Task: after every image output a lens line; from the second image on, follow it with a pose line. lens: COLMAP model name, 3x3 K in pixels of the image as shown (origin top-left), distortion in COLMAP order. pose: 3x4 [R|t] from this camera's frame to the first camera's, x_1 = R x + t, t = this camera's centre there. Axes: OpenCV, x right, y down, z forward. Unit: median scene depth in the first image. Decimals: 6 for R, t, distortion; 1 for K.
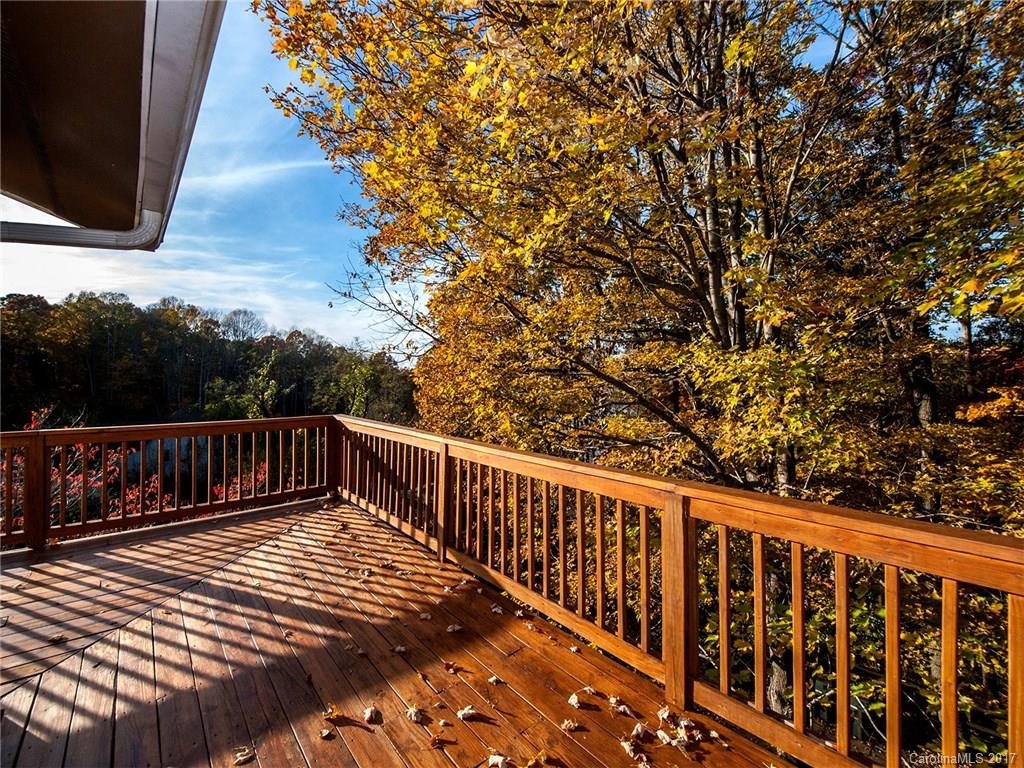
lens RADIAL K [[431.6, 0, 512.0], [0, 431.6, 384.0], [0, 0, 1]] dist [-0.001622, -0.000286]
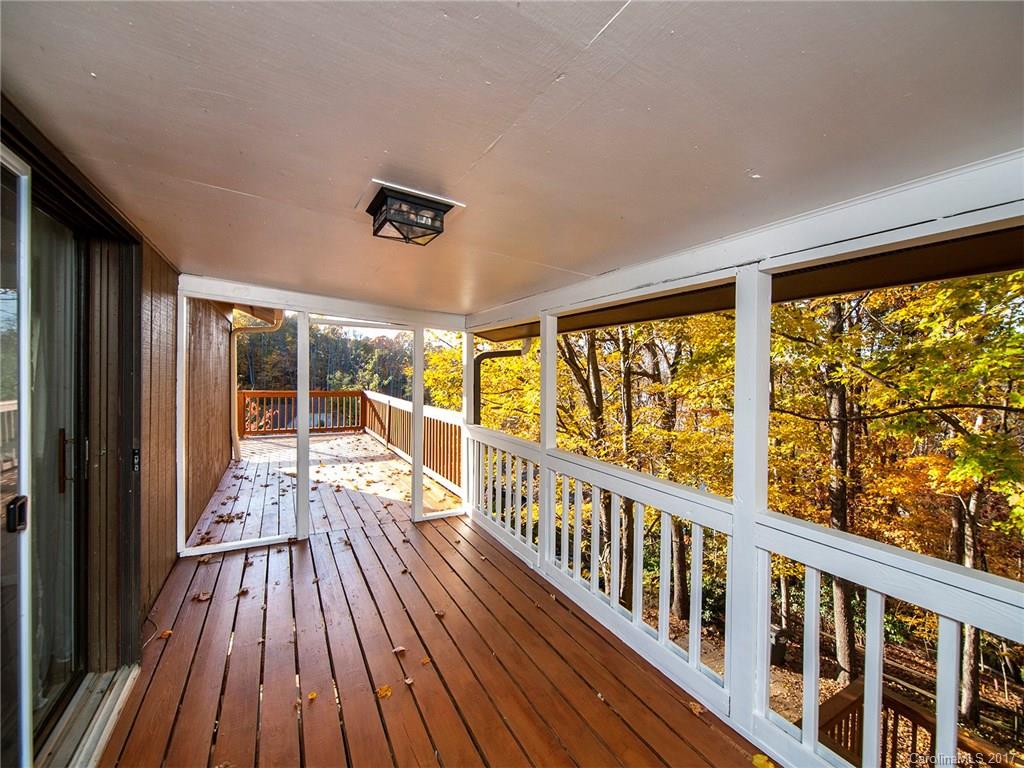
lens RADIAL K [[431.6, 0, 512.0], [0, 431.6, 384.0], [0, 0, 1]] dist [-0.001622, -0.000286]
pose [[0.974130, 0.023241, -0.224790, 0.161186], [-0.021957, 0.999725, 0.008212, 0.002632], [0.224919, -0.003064, 0.974373, -0.178321]]
